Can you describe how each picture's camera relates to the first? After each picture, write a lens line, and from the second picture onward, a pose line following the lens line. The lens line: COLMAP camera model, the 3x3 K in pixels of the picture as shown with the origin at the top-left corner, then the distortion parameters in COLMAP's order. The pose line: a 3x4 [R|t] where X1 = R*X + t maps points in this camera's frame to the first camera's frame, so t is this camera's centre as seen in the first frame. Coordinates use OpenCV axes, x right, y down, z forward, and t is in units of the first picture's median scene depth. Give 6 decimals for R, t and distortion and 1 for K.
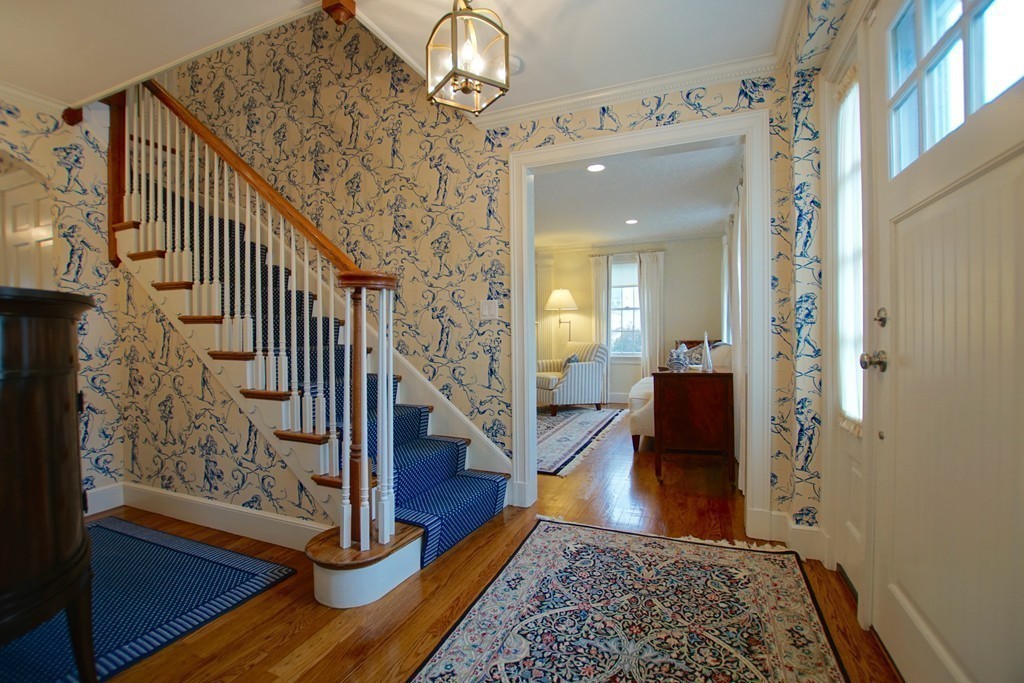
lens RADIAL K [[452.9, 0, 511.8], [0, 452.9, 340.8], [0, 0, 1]] dist [-0.032862, 0.003943]
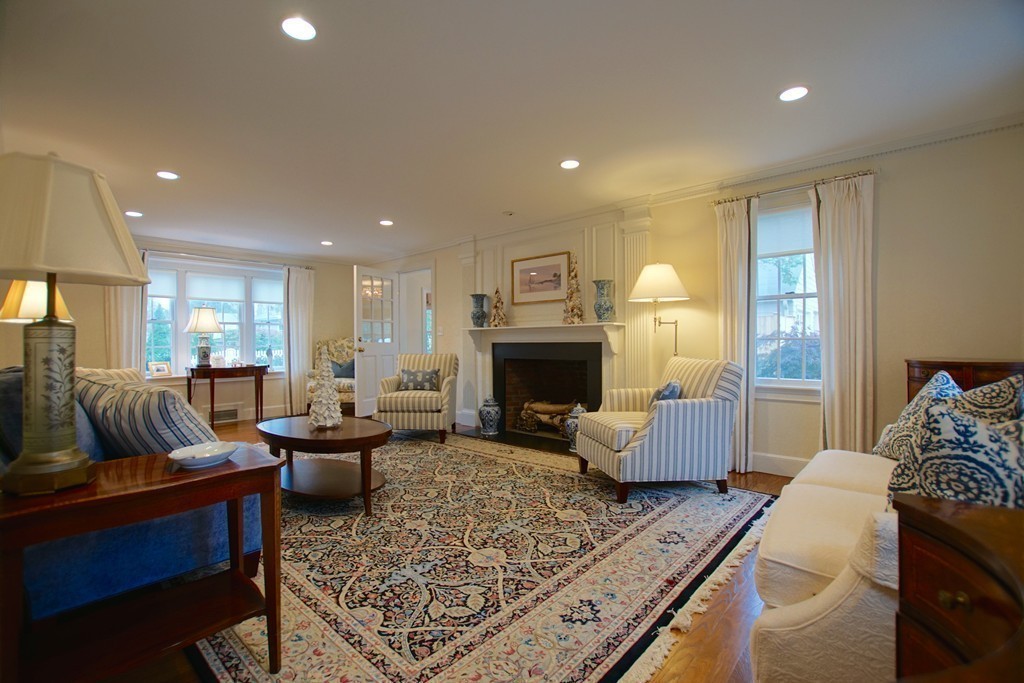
lens RADIAL K [[452.9, 0, 512.2], [0, 452.9, 346.1], [0, 0, 1]] dist [-0.032862, 0.003943]
pose [[0.943306, 0.003455, -0.331907, 0.124415], [-0.005824, 0.999964, -0.006143, -0.008021], [0.331874, 0.007728, 0.943292, 0.406765]]
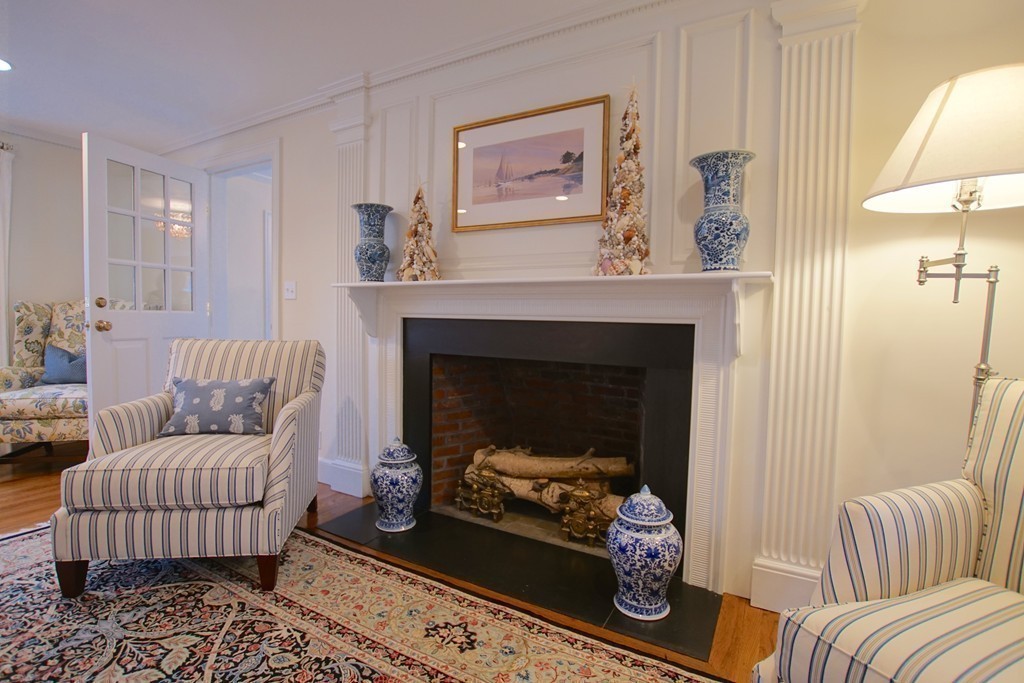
lens RADIAL K [[495.2, 0, 507.3], [0, 495.2, 341.1], [0, 0, 1]] dist [-0.028796, 0.003008]
pose [[0.989419, 0.031990, -0.141513, -0.038564], [-0.027920, 0.999140, 0.030654, -0.014379], [0.142372, -0.026378, 0.989462, 0.777254]]
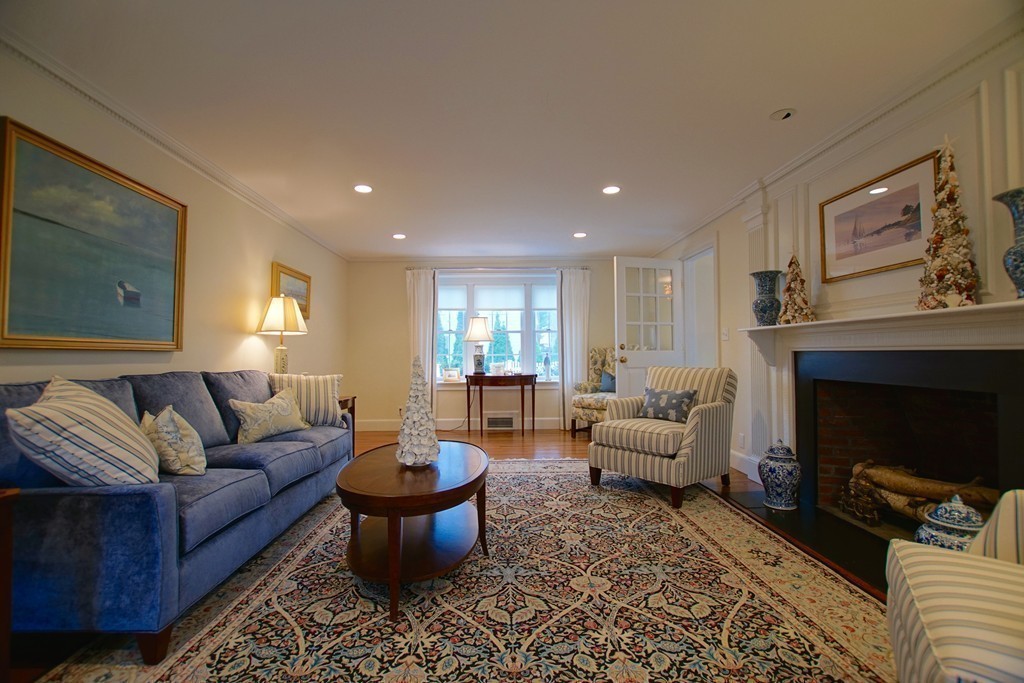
lens RADIAL K [[452.9, 0, 507.0], [0, 452.9, 344.4], [0, 0, 1]] dist [-0.032862, 0.003943]
pose [[0.400017, -0.012567, -0.916421, 0.134099], [-0.014558, 0.999693, -0.020063, -0.011988], [0.916392, 0.021367, 0.399711, 0.693769]]
